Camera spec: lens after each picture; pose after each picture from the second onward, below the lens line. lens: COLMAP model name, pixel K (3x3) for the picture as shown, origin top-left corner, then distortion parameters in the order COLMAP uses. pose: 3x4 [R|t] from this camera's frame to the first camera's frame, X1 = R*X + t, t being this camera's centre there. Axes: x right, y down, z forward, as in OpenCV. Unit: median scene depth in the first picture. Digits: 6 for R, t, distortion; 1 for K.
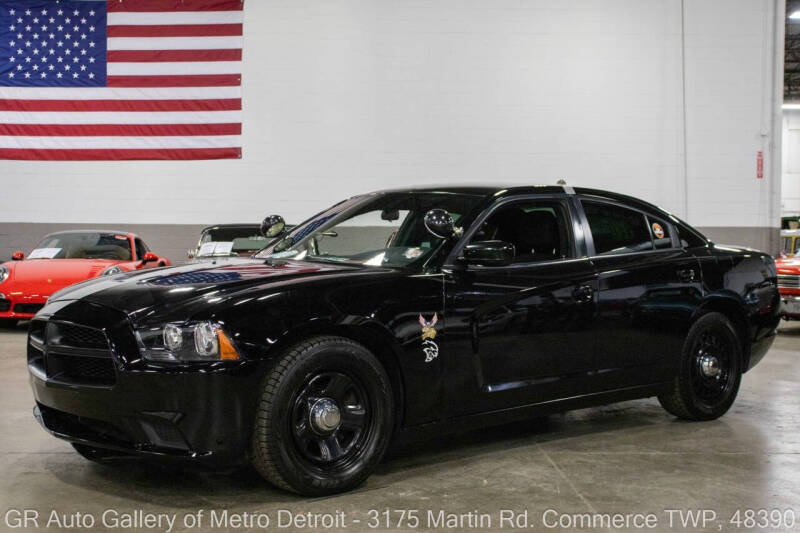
lens RADIAL K [[1060.5, 0, 400.0], [0, 1060.5, 266.5], [0, 0, 1]] dist [0.035308, 0.071679]
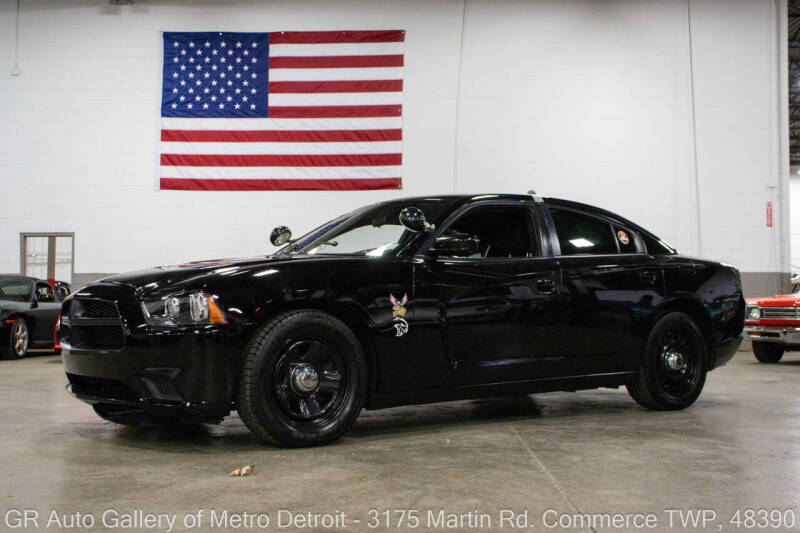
lens RADIAL K [[999.4, 0, 400.0], [0, 999.4, 266.5], [0, 0, 1]] dist [-0.008983, 0.069033]
pose [[0.998033, -0.008764, -0.062082, 0.094686], [0.004359, 0.997486, -0.070730, 0.090248], [0.062545, 0.070320, 0.995562, -0.076695]]
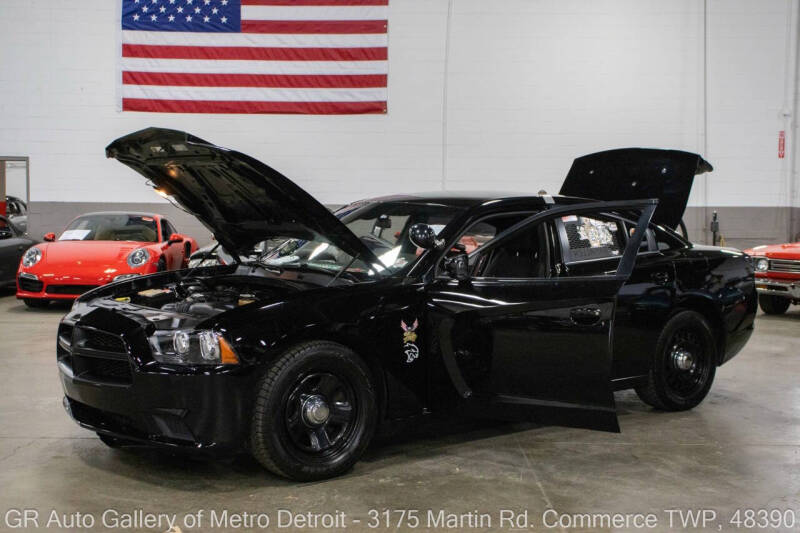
lens RADIAL K [[1090.2, 0, 400.0], [0, 1090.2, 266.5], [0, 0, 1]] dist [0.038025, 0.044533]
pose [[0.999364, 0.004777, -0.035346, 0.056638], [-0.003564, 0.999405, 0.034296, -0.050863], [0.035488, -0.034148, 0.998786, -0.148852]]
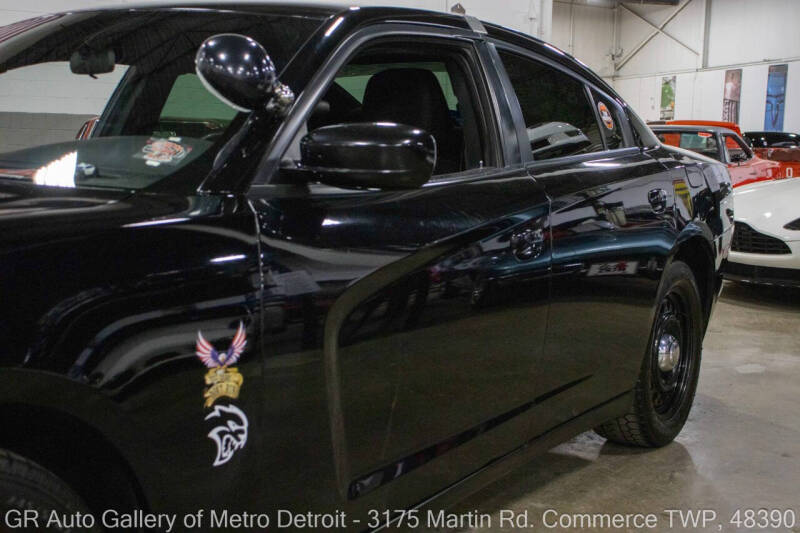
lens RADIAL K [[1060.5, 0, 400.0], [0, 1060.5, 266.5], [0, 0, 1]] dist [0.035308, 0.071679]
pose [[0.960242, -0.017447, 0.278624, -0.013481], [-0.008818, 0.995652, 0.092735, -0.008368], [-0.279030, -0.091505, 0.955913, 0.650269]]
